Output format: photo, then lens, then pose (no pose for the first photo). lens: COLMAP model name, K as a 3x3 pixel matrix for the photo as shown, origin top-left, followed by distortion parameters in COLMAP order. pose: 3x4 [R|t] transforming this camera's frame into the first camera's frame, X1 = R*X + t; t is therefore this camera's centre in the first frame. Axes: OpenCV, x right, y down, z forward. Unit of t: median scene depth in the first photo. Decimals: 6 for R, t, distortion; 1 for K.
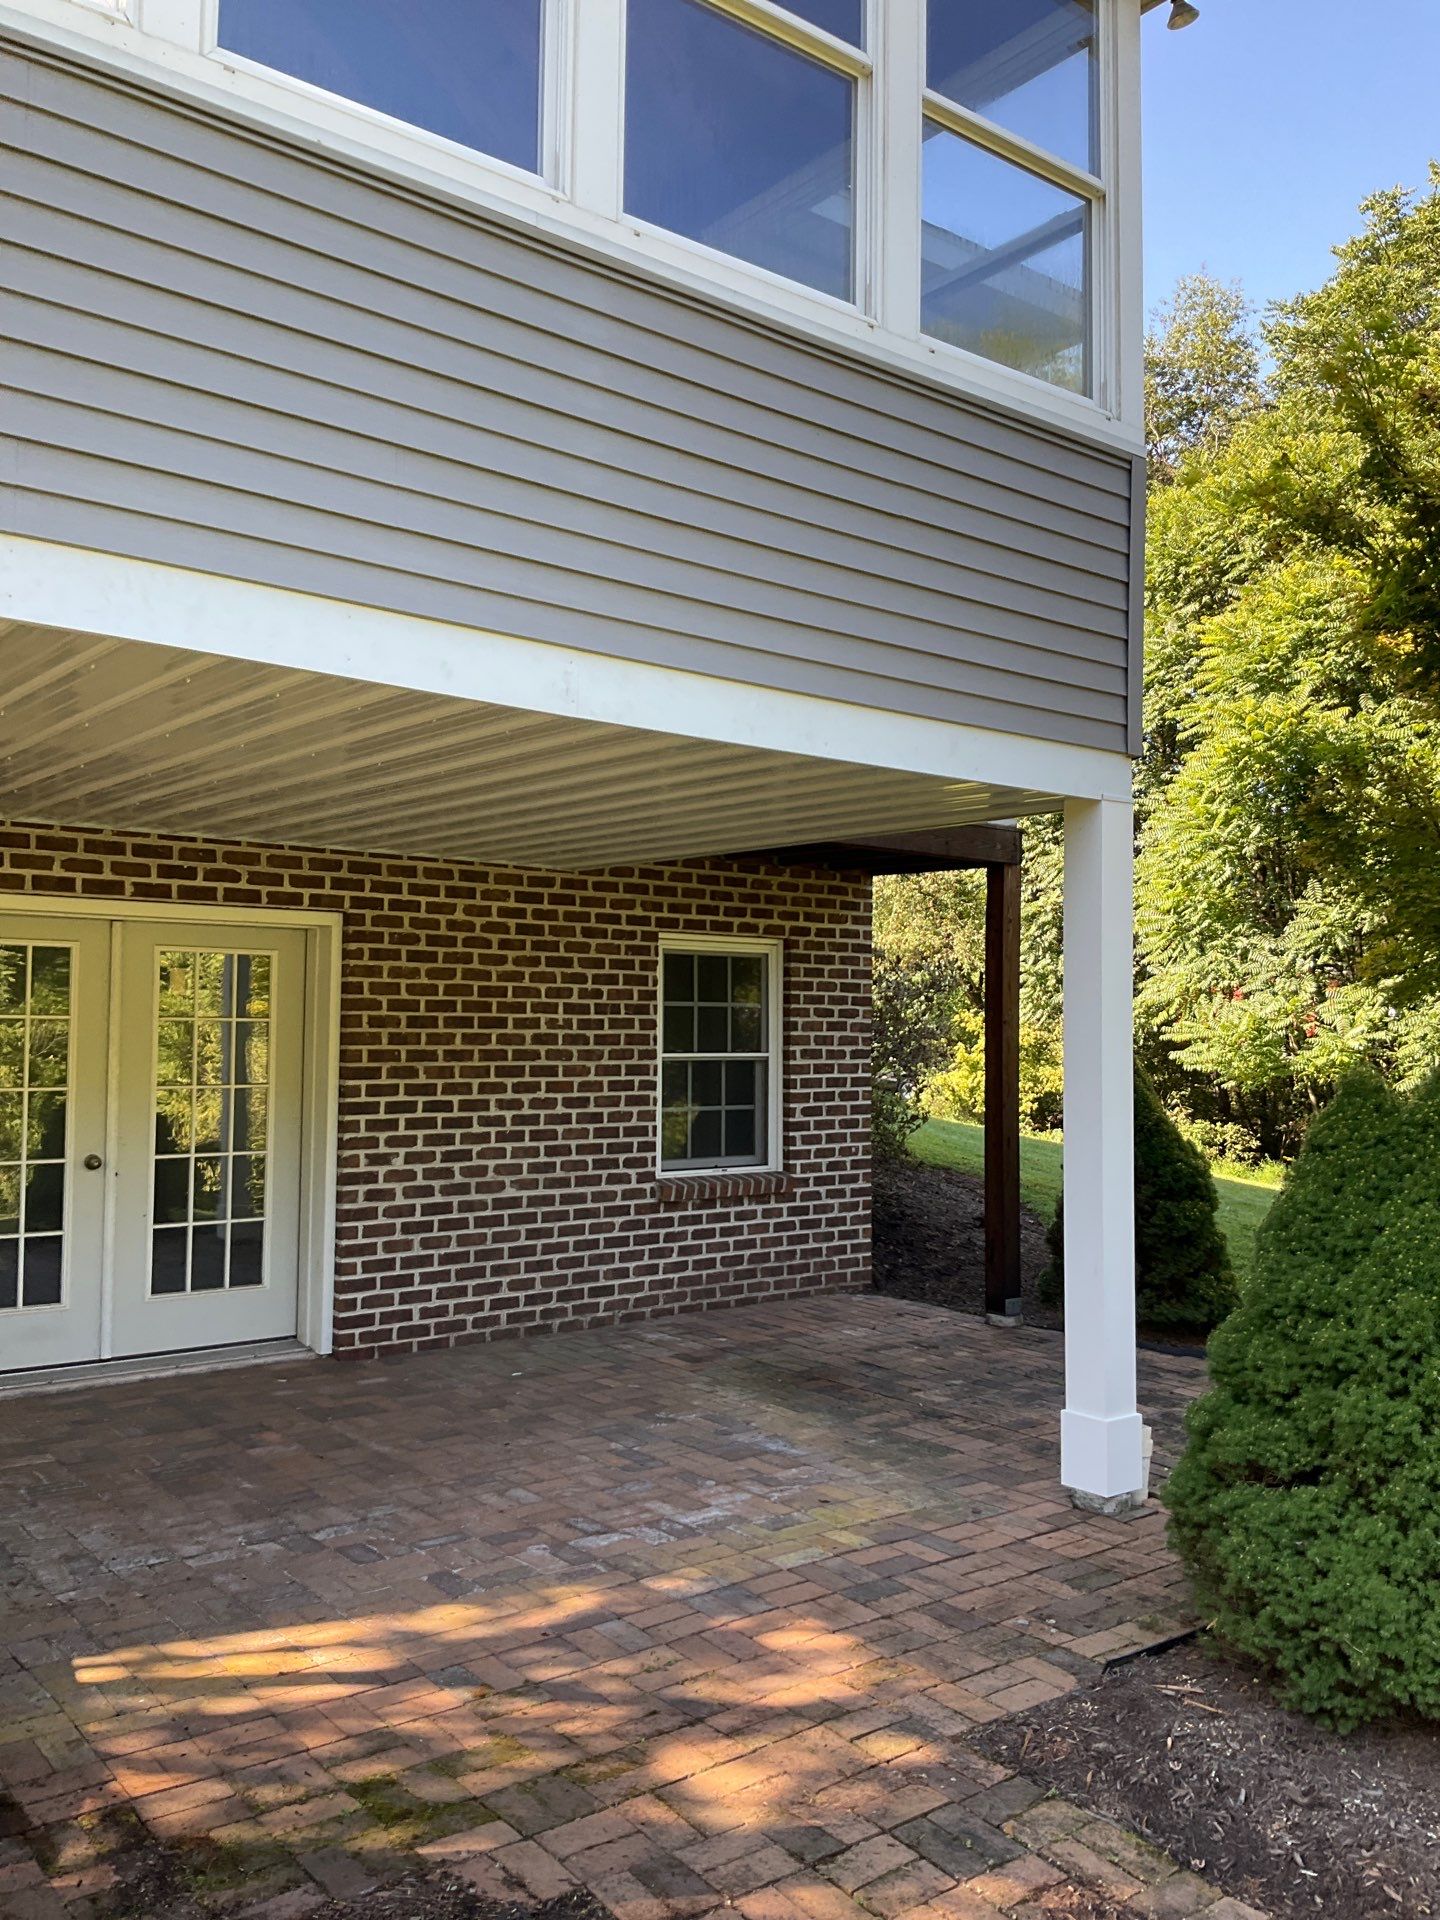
lens RADIAL K [[1576.1, 0, 726.1], [0, 1576.1, 972.8], [0, 0, 1]] dist [0.146125, -0.338976]
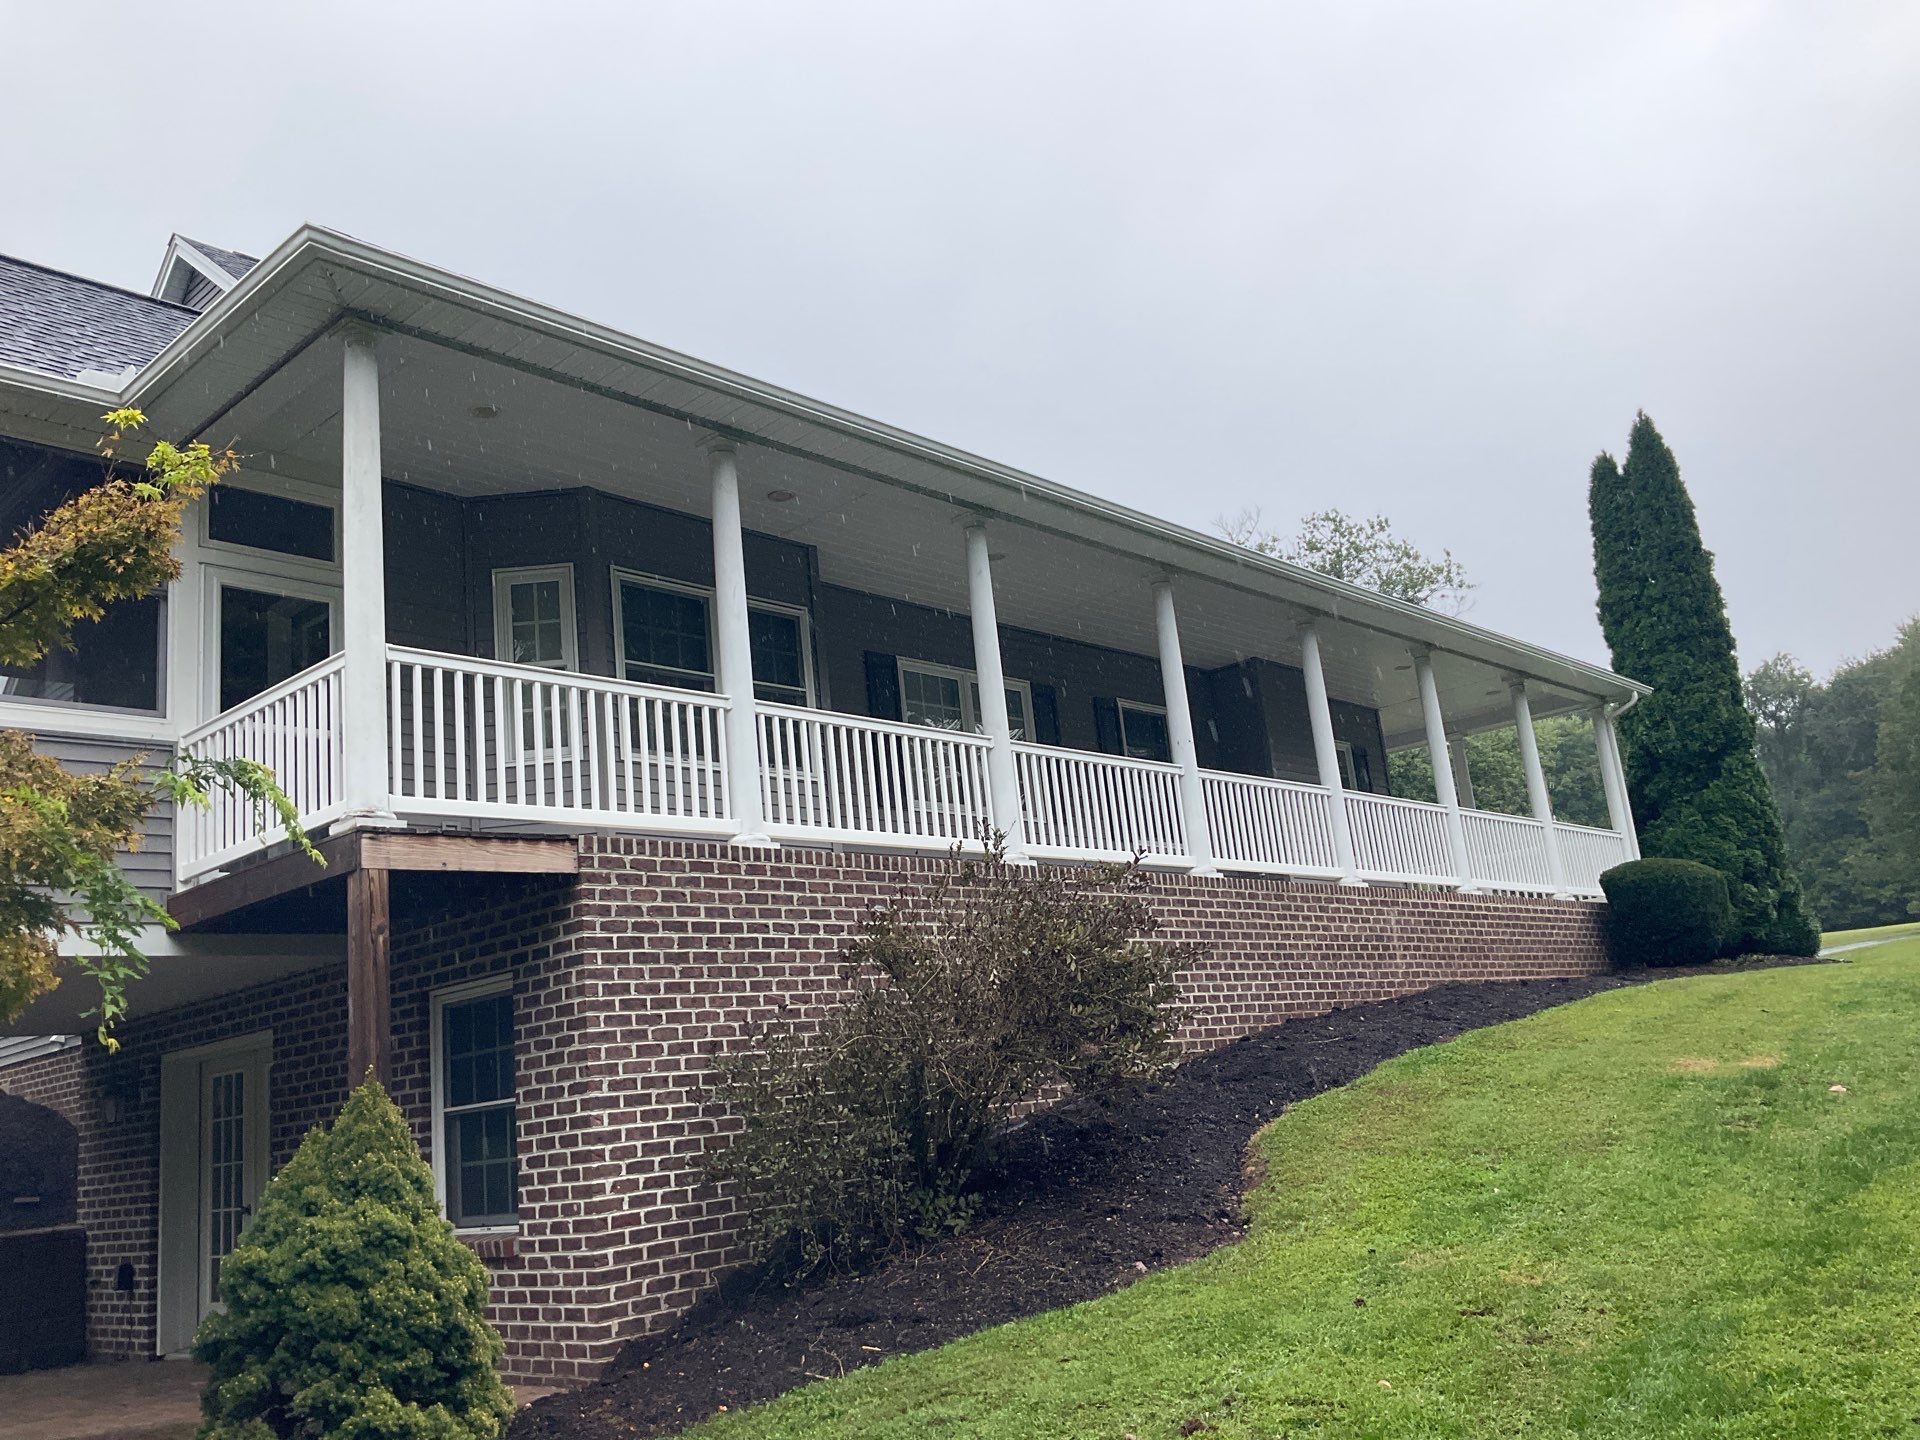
lens RADIAL K [[1576.1, 0, 950.7], [0, 1576.1, 716.2], [0, 0, 1]] dist [0.146125, -0.338976]
pose [[0.142799, -0.261131, -0.954683, 1.085959], [0.133646, 0.960821, -0.242819, 0.104516], [0.980687, -0.092915, 0.172103, 1.192527]]
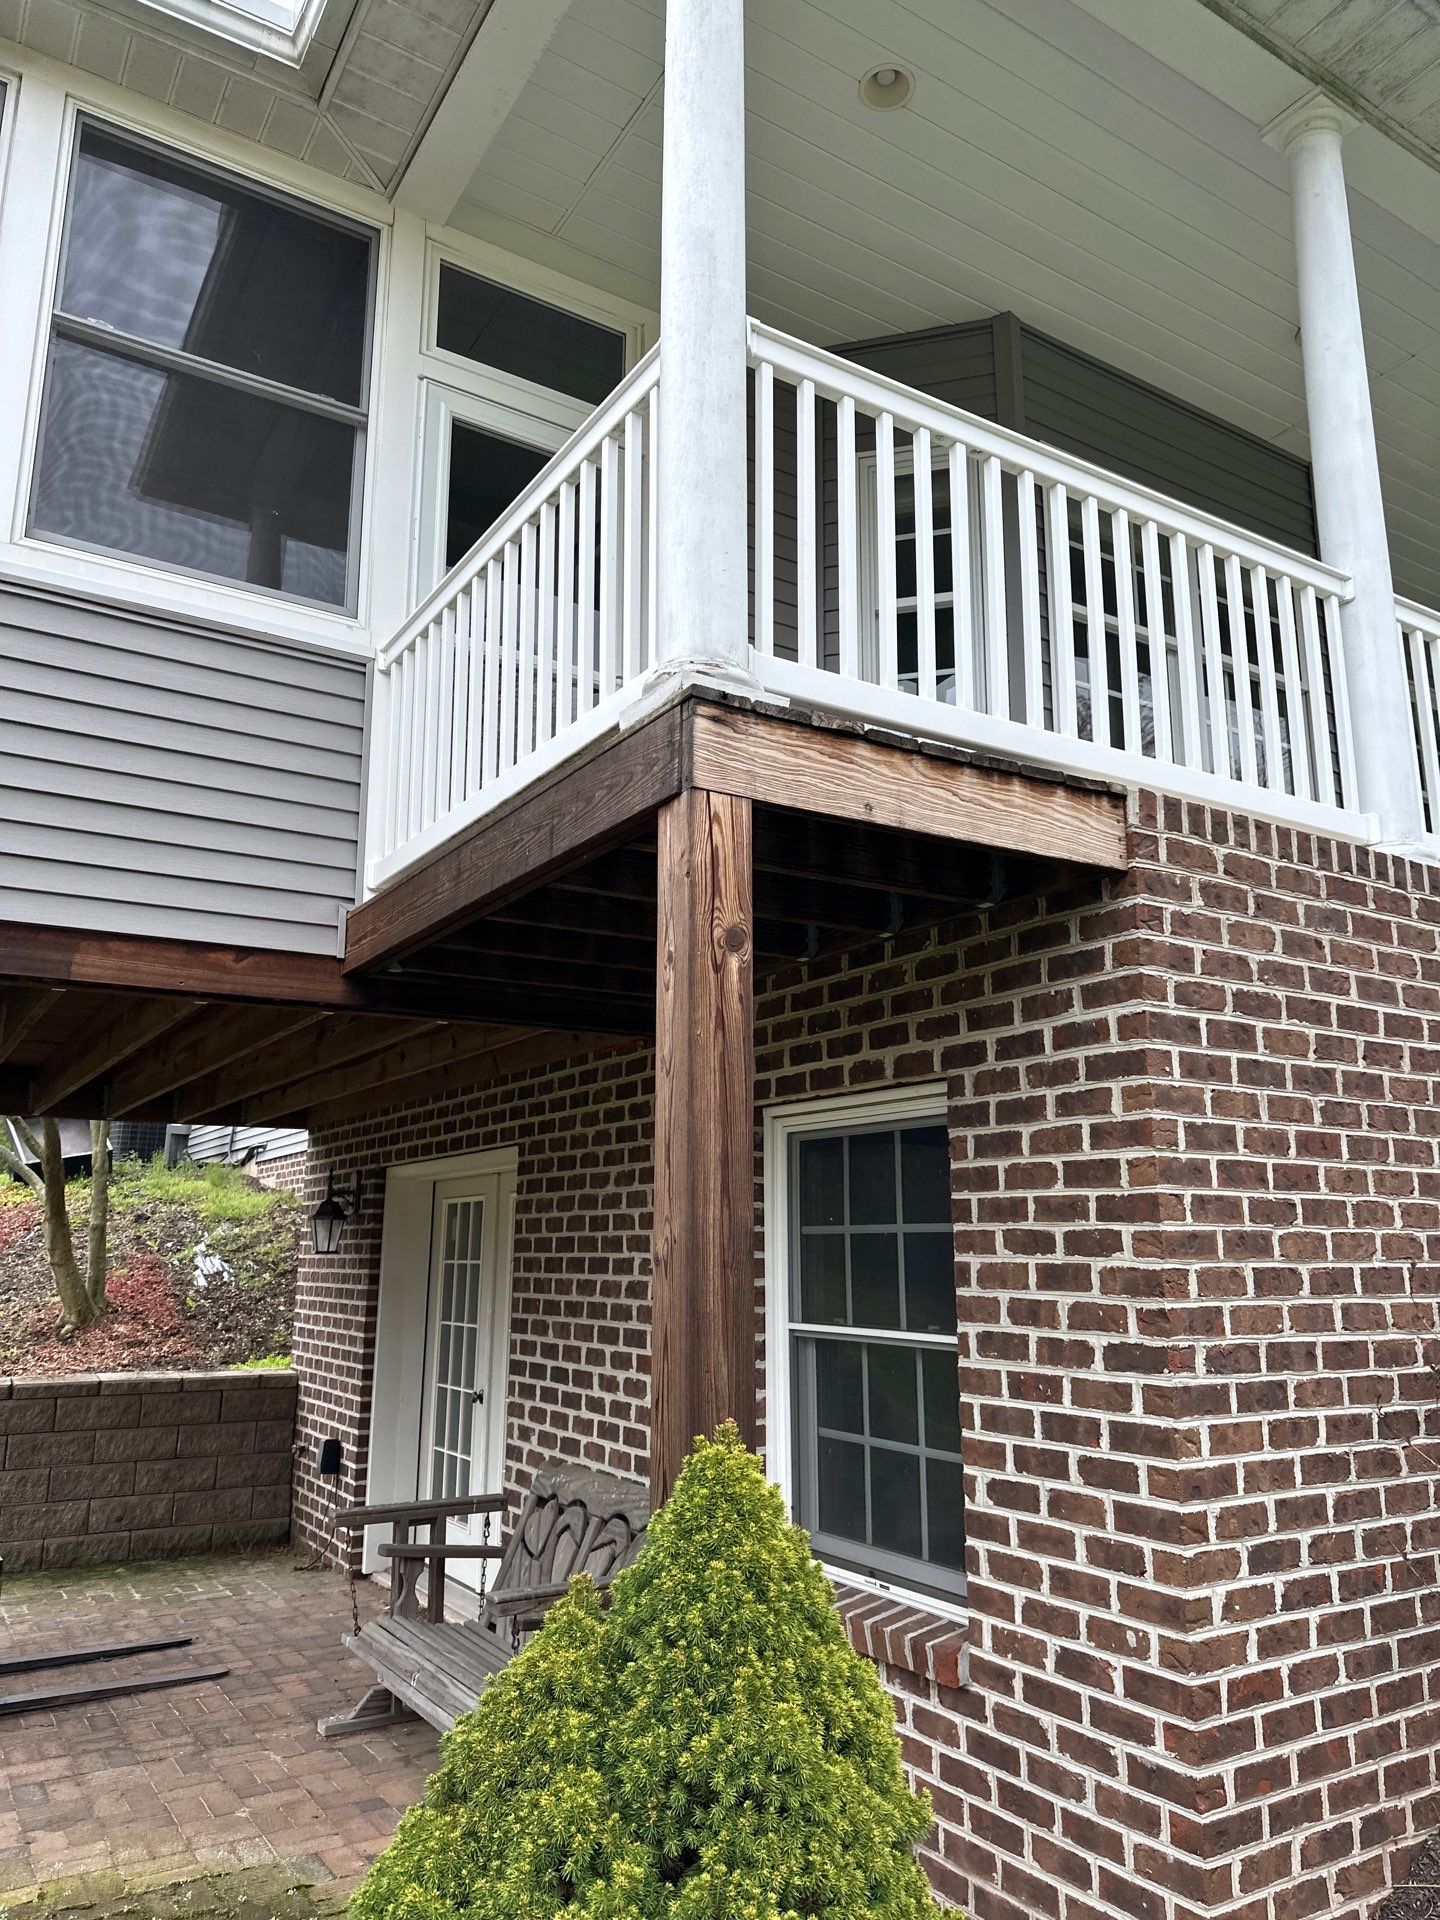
lens RADIAL K [[1342.8, 0, 707.0], [0, 1342.8, 952.0], [0, 0, 1]] dist [0.107380, -0.168749]
pose [[-0.123826, -0.226143, -0.966192, 0.467995], [0.028684, 0.972463, -0.231287, 0.034097], [0.991889, -0.056354, -0.113929, 1.055357]]
